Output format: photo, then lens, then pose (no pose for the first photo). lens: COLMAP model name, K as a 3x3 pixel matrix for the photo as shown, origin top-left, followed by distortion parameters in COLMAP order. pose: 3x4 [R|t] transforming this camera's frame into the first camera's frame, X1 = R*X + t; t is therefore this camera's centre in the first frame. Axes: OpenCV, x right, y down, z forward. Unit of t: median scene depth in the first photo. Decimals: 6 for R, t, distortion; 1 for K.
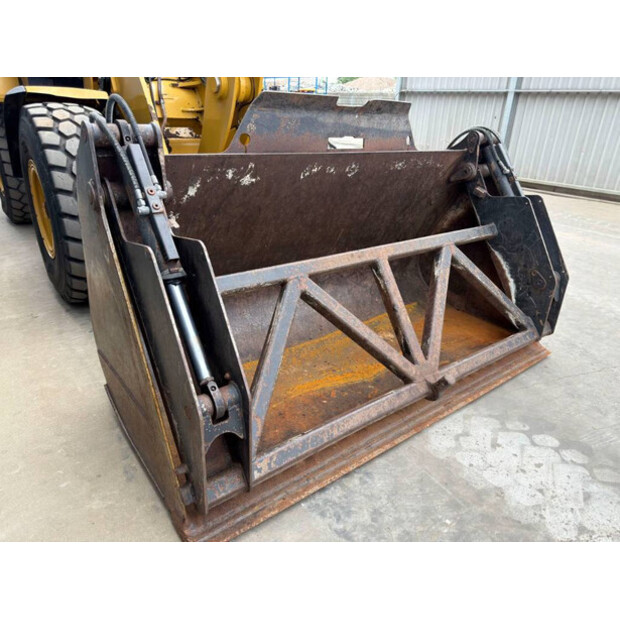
lens RADIAL K [[431.8, 0, 308.2], [0, 431.8, 314.1], [0, 0, 1]] dist [0.007054, -0.000416]
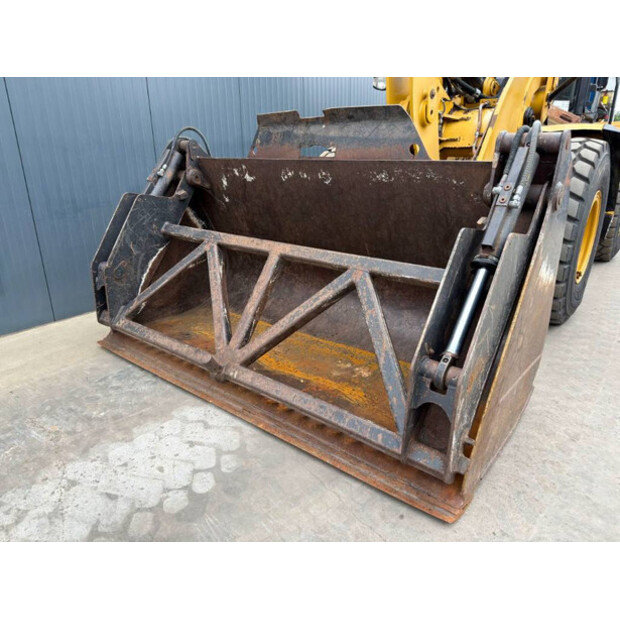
lens RADIAL K [[435.4, 0, 310.0], [0, 435.4, 310.0], [0, 0, 1]] dist [0.029621, -0.002844]
pose [[0.243186, 0.287804, -0.926299, 1.256151], [-0.398974, 0.900122, 0.174926, -0.230225], [0.884127, 0.327030, 0.333724, 0.774512]]
